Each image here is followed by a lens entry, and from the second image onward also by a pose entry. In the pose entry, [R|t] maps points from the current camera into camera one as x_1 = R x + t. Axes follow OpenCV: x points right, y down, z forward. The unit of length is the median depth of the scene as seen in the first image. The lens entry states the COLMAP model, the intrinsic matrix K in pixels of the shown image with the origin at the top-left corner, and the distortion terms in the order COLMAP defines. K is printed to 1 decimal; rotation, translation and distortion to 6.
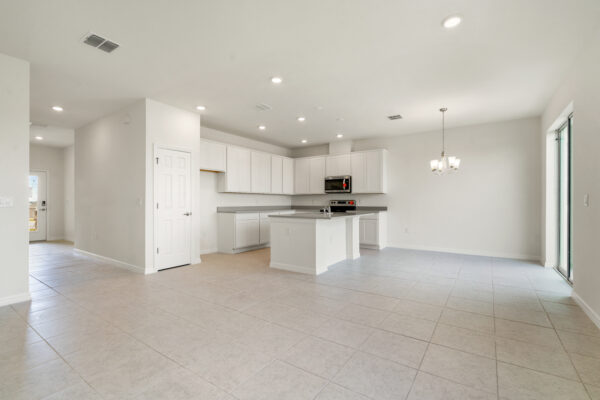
lens RADIAL K [[271.2, 0, 301.1], [0, 271.2, 202.7], [0, 0, 1]] dist [0.001645, 0.000283]
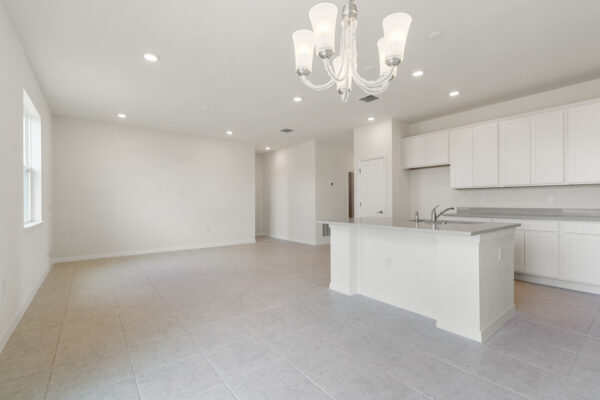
lens RADIAL K [[271.2, 0, 301.1], [0, 271.2, 202.7], [0, 0, 1]] dist [0.001645, 0.000283]
pose [[-0.298270, 0.002597, -0.954478, 0.536855], [0.002615, 0.999995, 0.001903, -0.000954], [0.954478, -0.001928, -0.298275, 0.706597]]
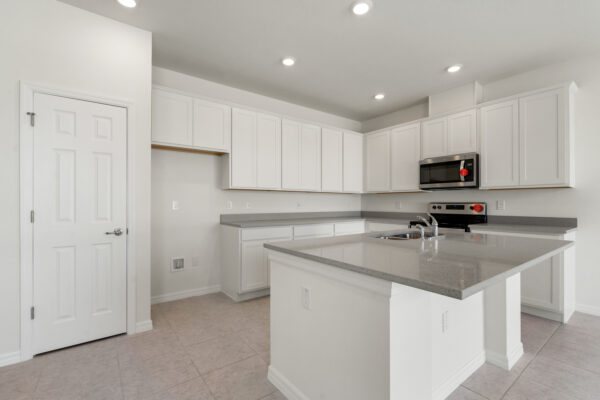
lens RADIAL K [[271.2, 0, 301.1], [0, 271.2, 202.7], [0, 0, 1]] dist [0.001645, 0.000283]
pose [[0.951591, 0.001298, -0.307364, 0.031370], [-0.001885, 0.999997, -0.001614, -0.008281], [0.307361, 0.002115, 0.951591, 0.440841]]
